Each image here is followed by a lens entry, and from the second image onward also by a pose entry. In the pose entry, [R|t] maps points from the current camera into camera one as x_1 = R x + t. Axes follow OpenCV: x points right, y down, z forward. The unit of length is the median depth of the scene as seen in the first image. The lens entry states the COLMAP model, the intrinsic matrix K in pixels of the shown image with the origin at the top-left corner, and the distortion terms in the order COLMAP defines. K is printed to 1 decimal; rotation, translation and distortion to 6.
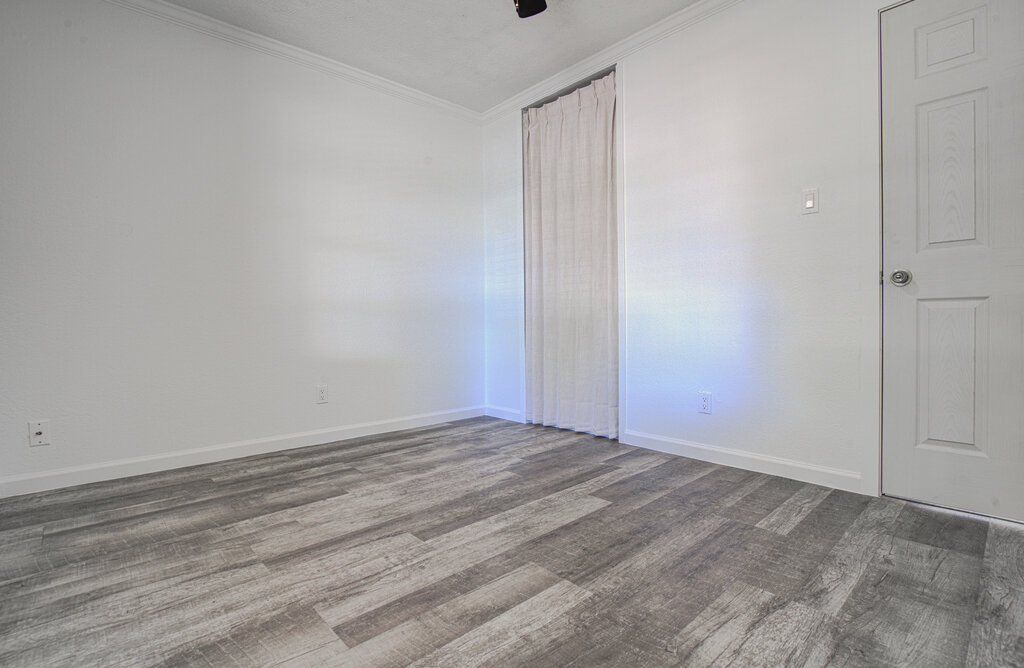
lens RADIAL K [[487.5, 0, 515.6], [0, 487.5, 332.1], [0, 0, 1]] dist [-0.019268, -0.000165]
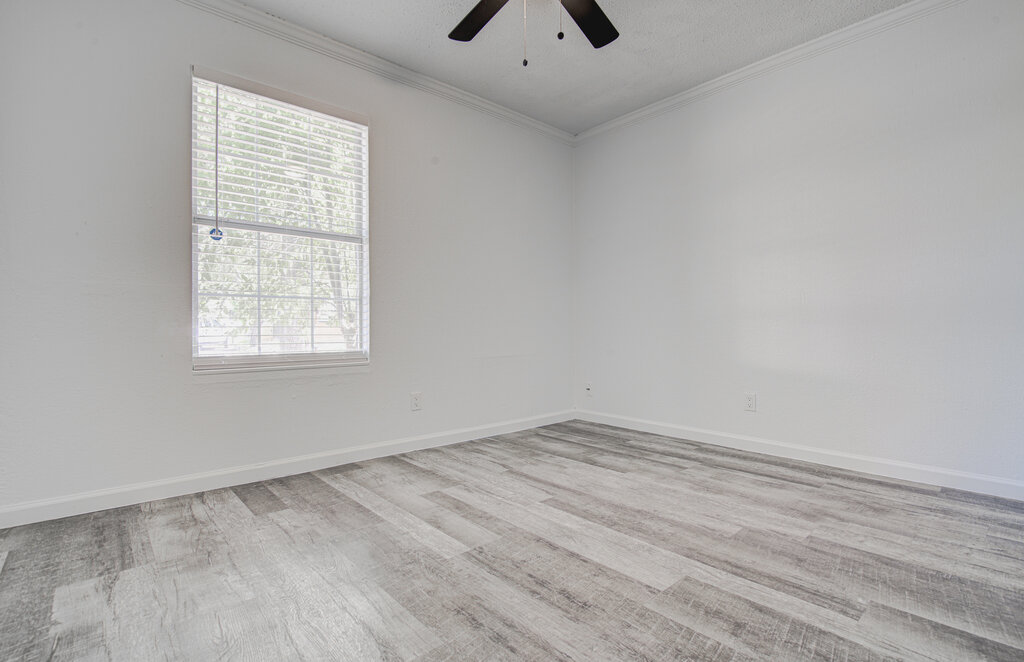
lens RADIAL K [[487.5, 0, 509.7], [0, 487.5, 331.3], [0, 0, 1]] dist [-0.019268, -0.000165]
pose [[-0.045198, 0.011995, -0.998906, 0.897620], [-0.019587, 0.999725, 0.012891, -0.029531], [0.998786, 0.020148, -0.044951, 0.795195]]
